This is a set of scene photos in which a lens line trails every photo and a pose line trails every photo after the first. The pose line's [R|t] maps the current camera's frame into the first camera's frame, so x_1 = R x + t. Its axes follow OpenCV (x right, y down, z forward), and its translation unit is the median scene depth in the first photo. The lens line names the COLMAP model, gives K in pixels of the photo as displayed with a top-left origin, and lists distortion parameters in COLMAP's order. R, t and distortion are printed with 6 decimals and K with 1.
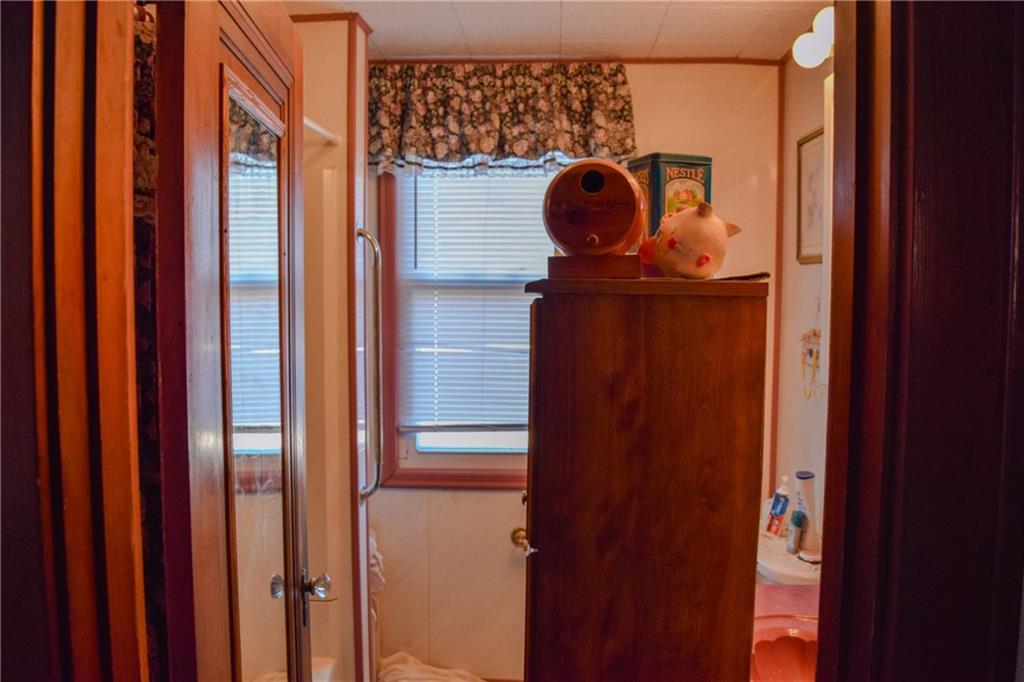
lens RADIAL K [[761.9, 0, 518.7], [0, 761.9, 337.5], [0, 0, 1]] dist [-0.074416, -0.001379]
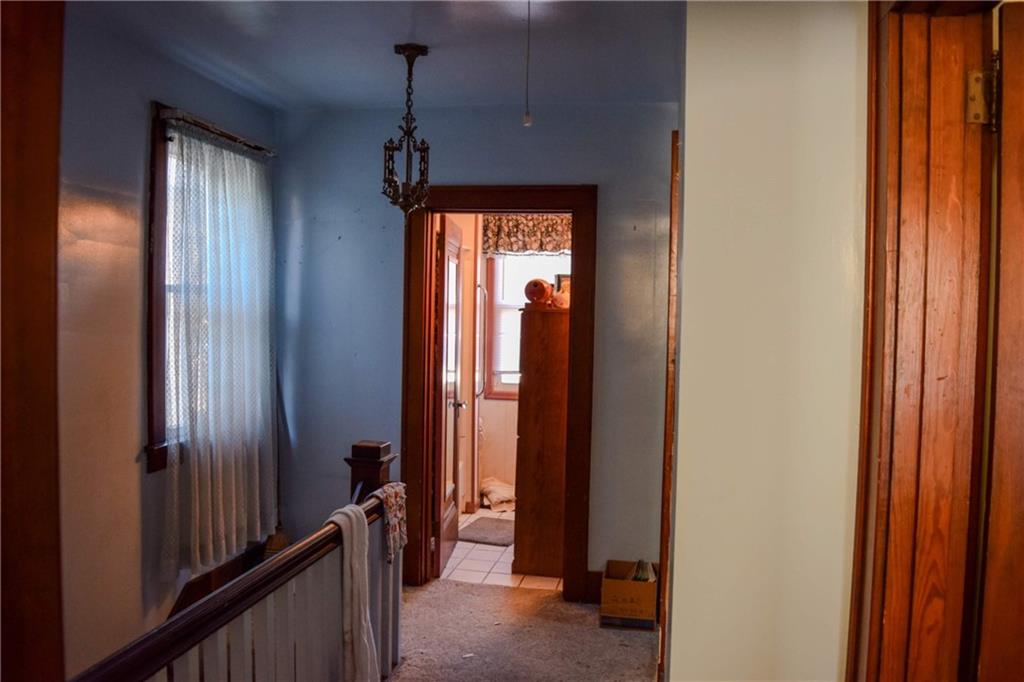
lens RADIAL K [[761.9, 0, 510.5], [0, 761.9, 344.5], [0, 0, 1]] dist [-0.074416, -0.001379]
pose [[0.987803, 0.021276, -0.154245, 0.241284], [-0.023744, 0.999618, -0.014172, 0.072978], [0.153885, 0.017662, 0.987931, -1.237932]]
